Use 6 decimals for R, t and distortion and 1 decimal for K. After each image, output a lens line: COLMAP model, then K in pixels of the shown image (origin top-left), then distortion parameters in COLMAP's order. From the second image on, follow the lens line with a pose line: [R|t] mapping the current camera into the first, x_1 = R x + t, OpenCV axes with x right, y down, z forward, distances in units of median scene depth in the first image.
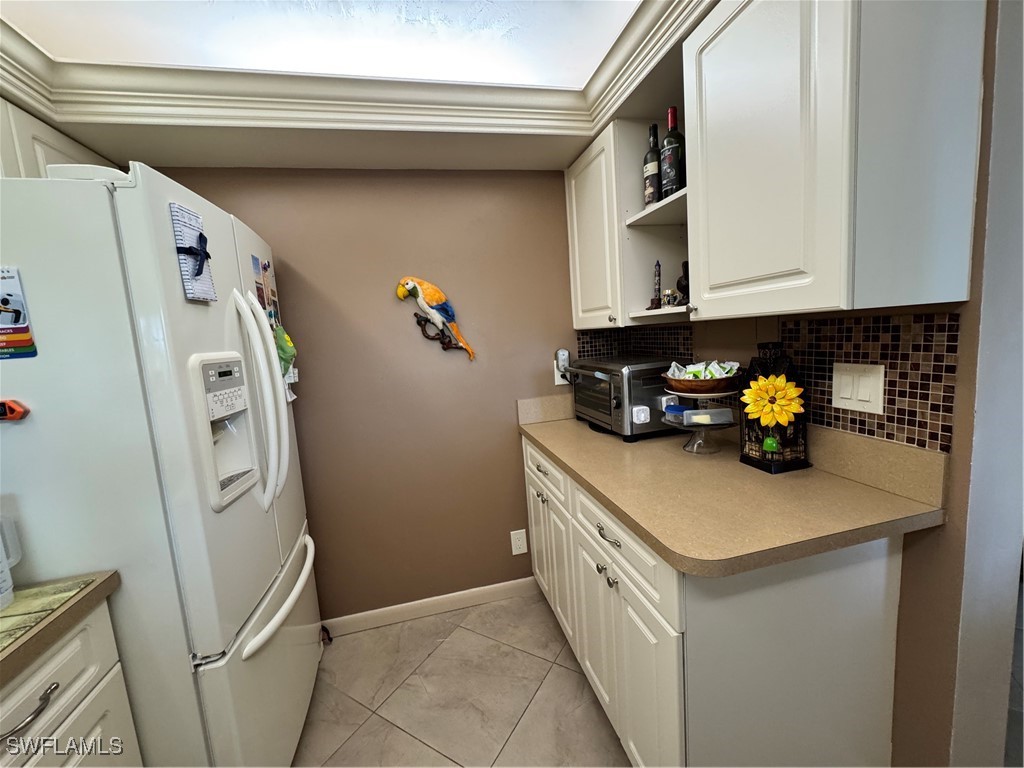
lens RADIAL K [[406.2, 0, 504.5], [0, 406.2, 383.6], [0, 0, 1]] dist [-0.003985, 0.000670]
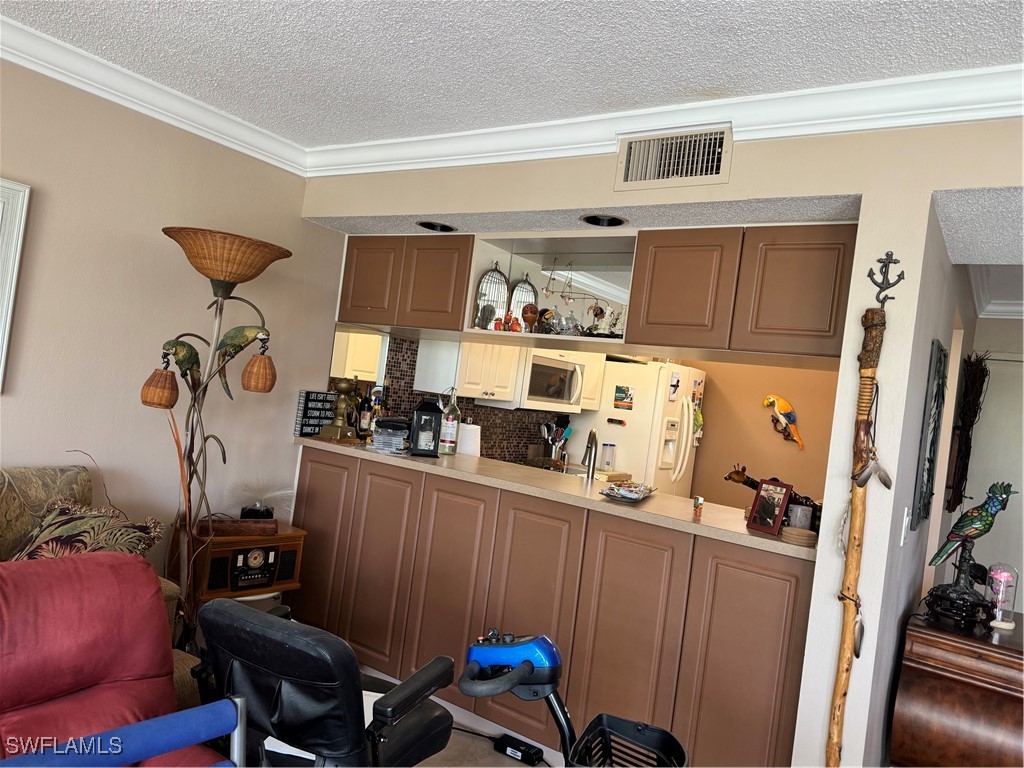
lens RADIAL K [[714.9, 0, 508.3], [0, 714.9, 383.4], [0, 0, 1]] dist [0.035588, -0.036978]
pose [[0.659124, 0.154743, -0.735942, 1.541236], [-0.263779, 0.964000, -0.033550, 0.115473], [0.704256, 0.216239, 0.676213, -2.293224]]
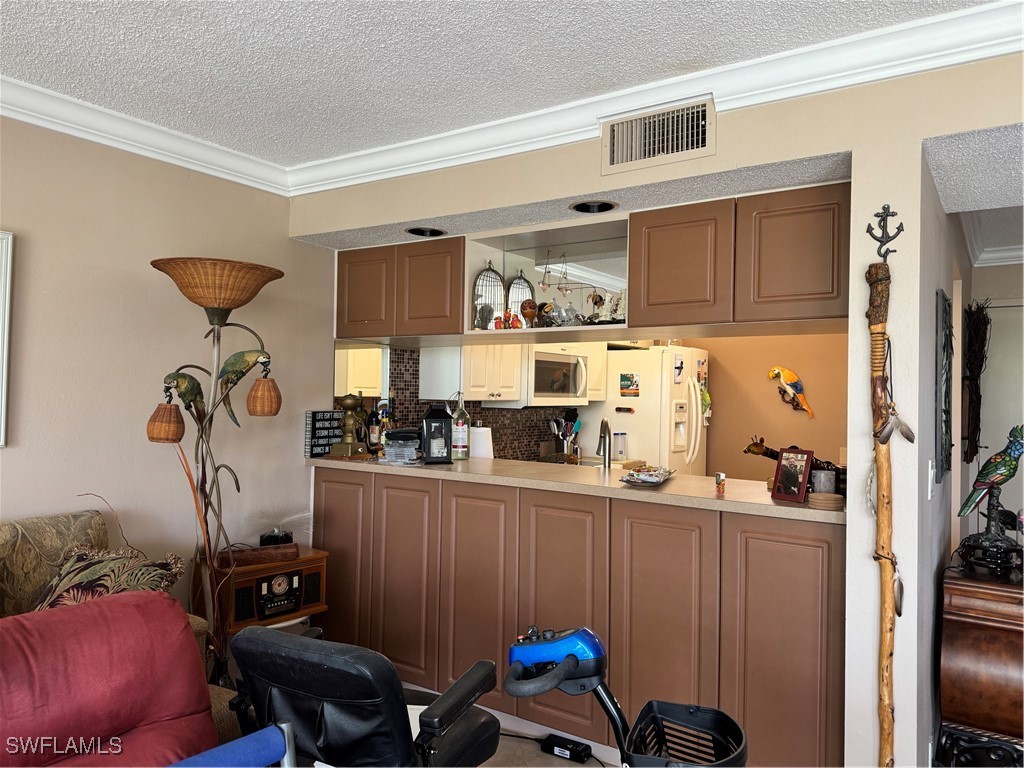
lens RADIAL K [[714.9, 0, 514.3], [0, 714.9, 382.1], [0, 0, 1]] dist [0.035588, -0.036978]
pose [[0.677116, 0.078303, -0.731698, 1.517904], [-0.158208, 0.986561, -0.040829, 0.132538], [0.718668, 0.143407, 0.680405, -2.290381]]
